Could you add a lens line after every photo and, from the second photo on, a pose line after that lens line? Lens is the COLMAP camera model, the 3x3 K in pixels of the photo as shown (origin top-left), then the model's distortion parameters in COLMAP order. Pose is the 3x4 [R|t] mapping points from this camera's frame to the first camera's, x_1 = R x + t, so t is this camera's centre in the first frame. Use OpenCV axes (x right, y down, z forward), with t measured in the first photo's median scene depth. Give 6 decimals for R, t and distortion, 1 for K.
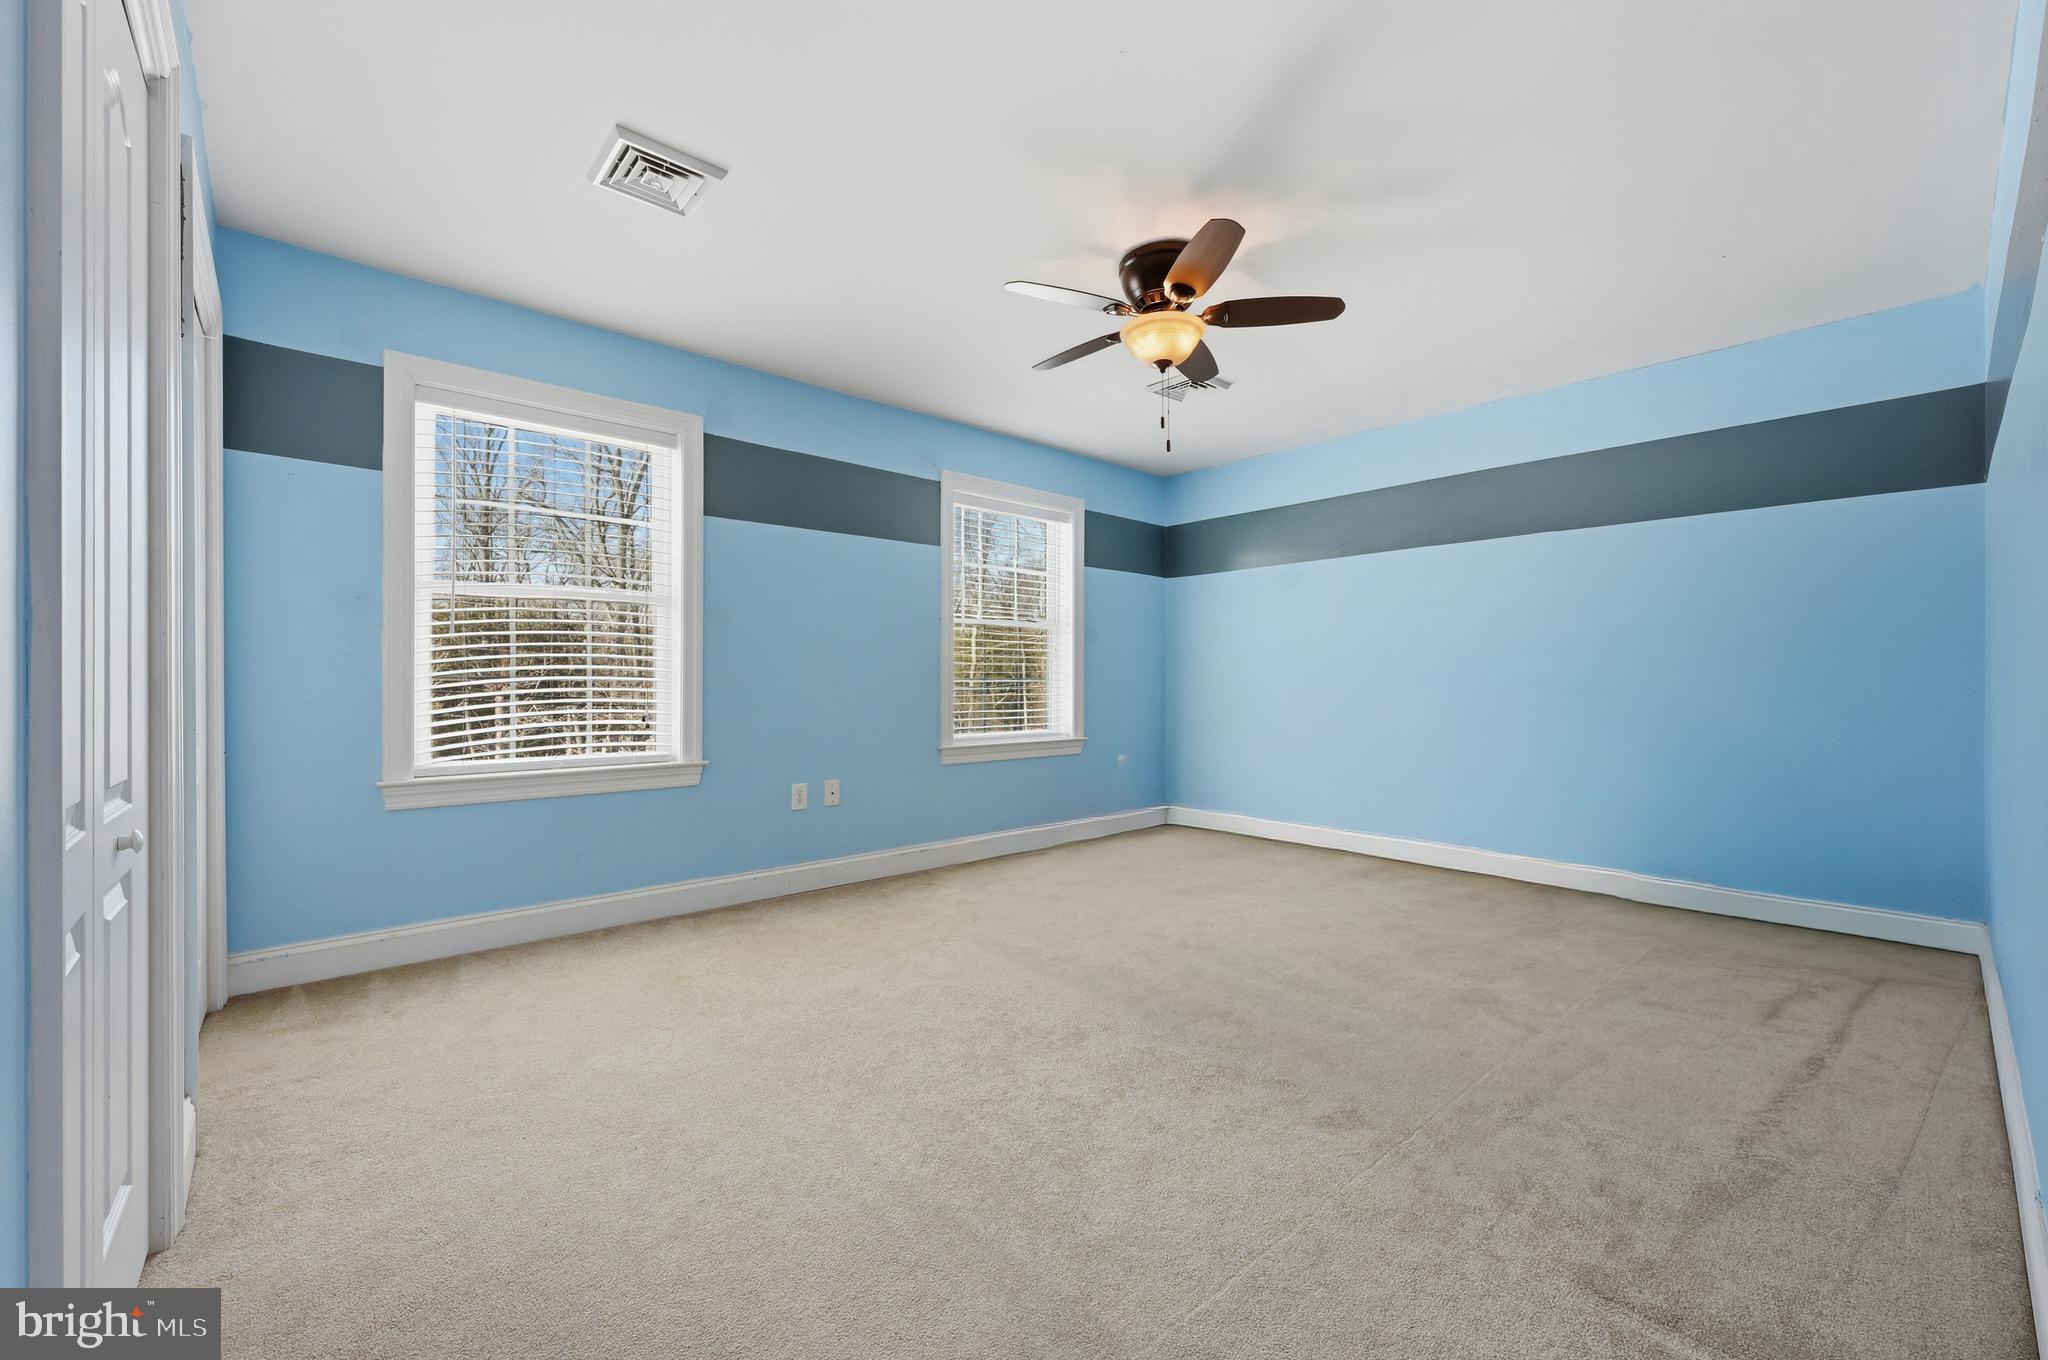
lens RADIAL K [[818.3, 0, 1011.6], [0, 818.3, 676.9], [0, 0, 1]] dist [-0.000094, 0.000170]
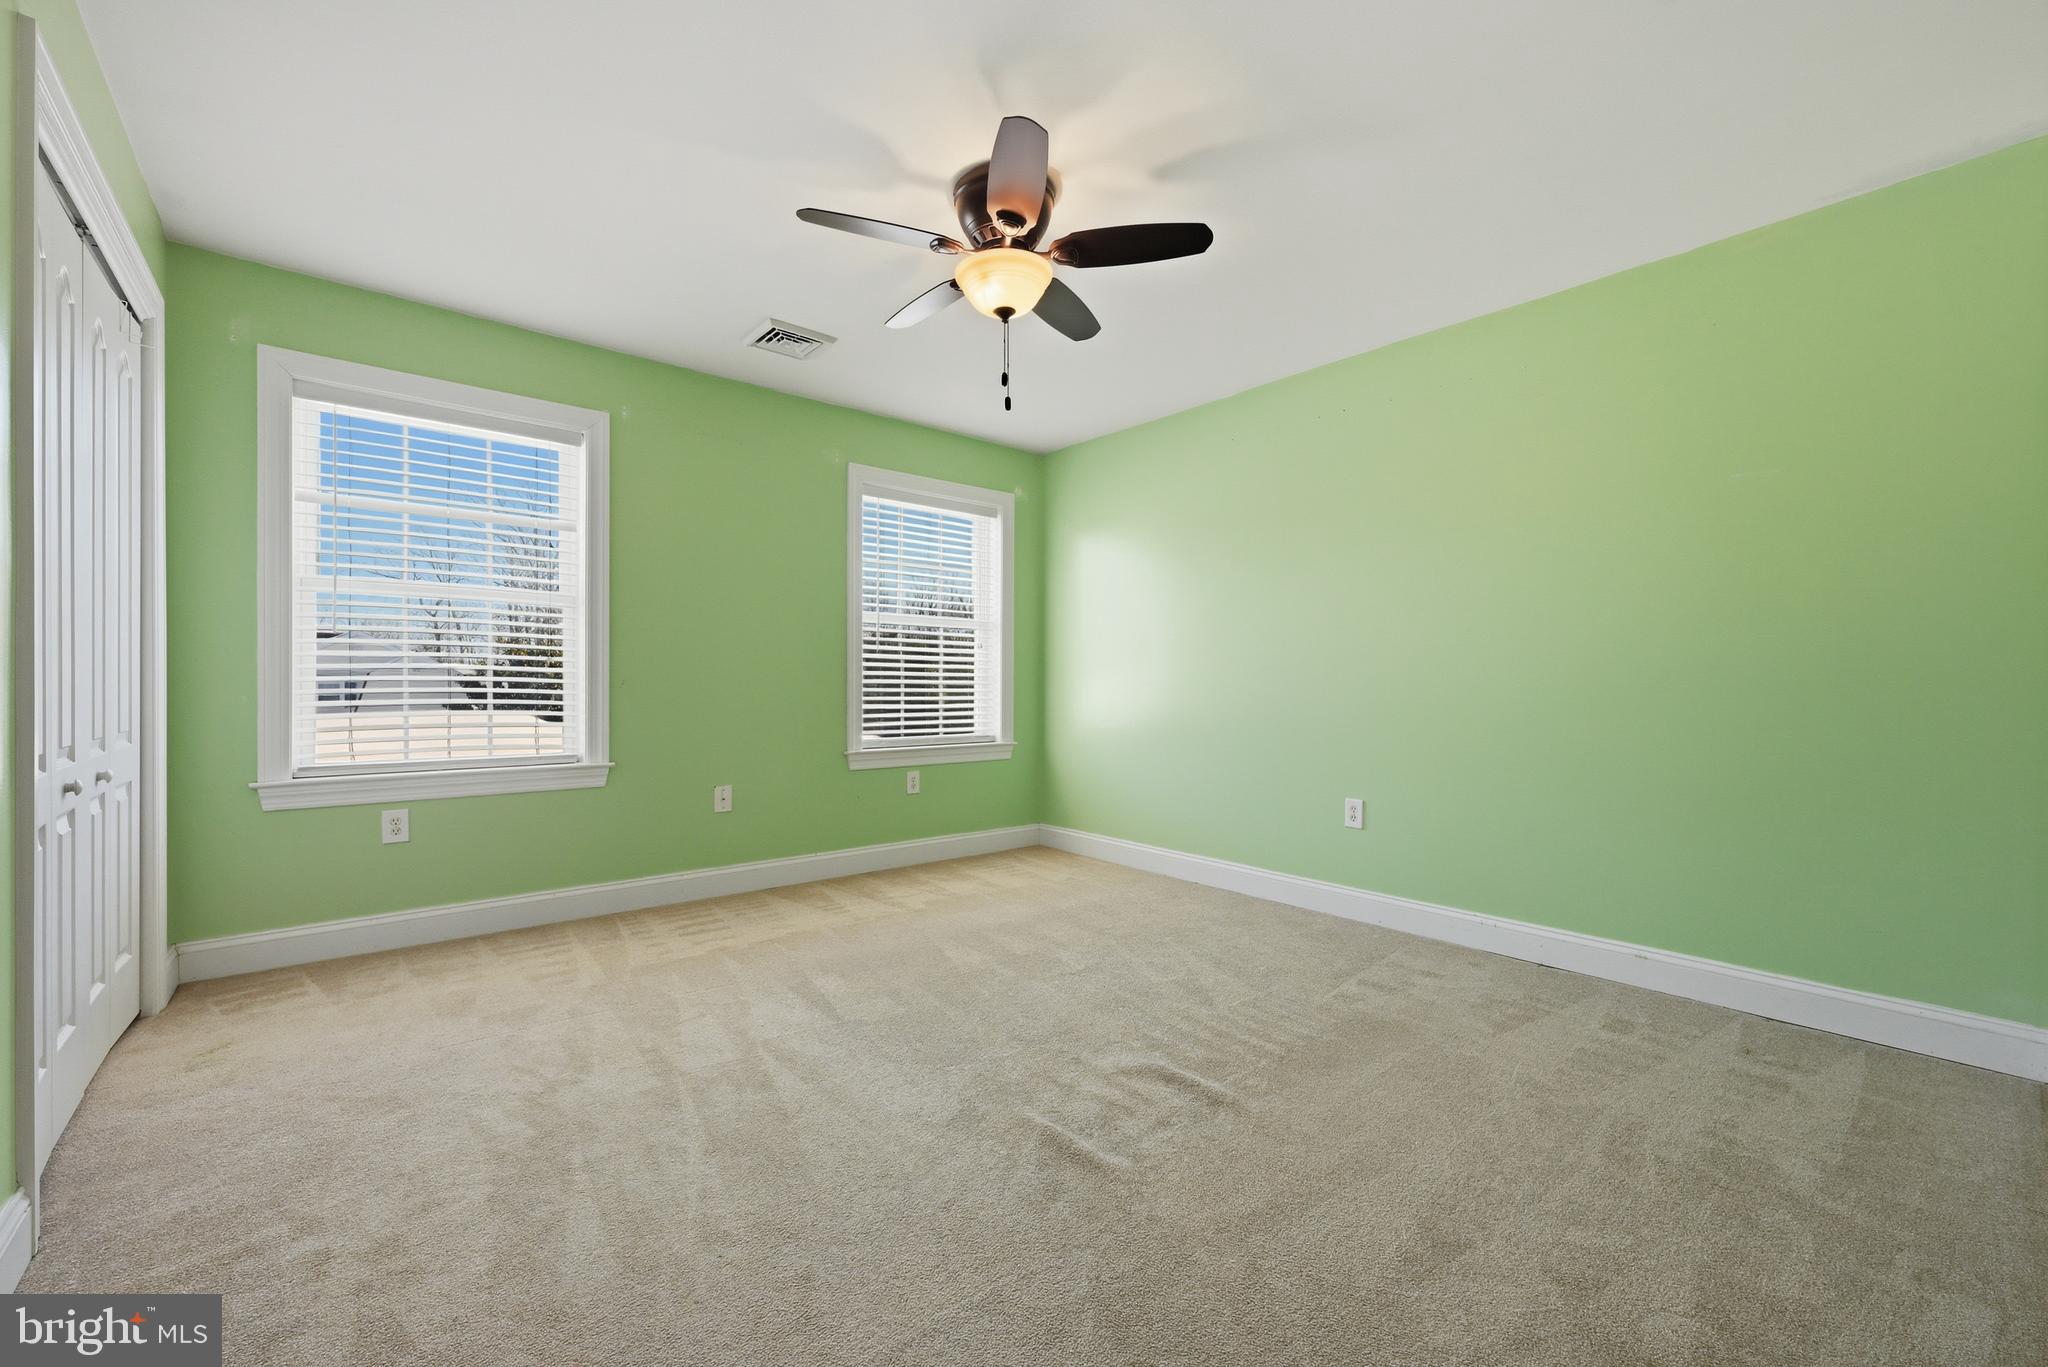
lens RADIAL K [[723.5, 0, 1023.7], [0, 723.5, 685.2], [0, 0, 1]] dist [0.000711, 0.000100]
pose [[0.995942, 0.002936, -0.089953, 0.203223], [-0.002283, 0.999970, 0.007365, 0.001113], [0.089972, -0.007130, 0.995919, 0.181460]]
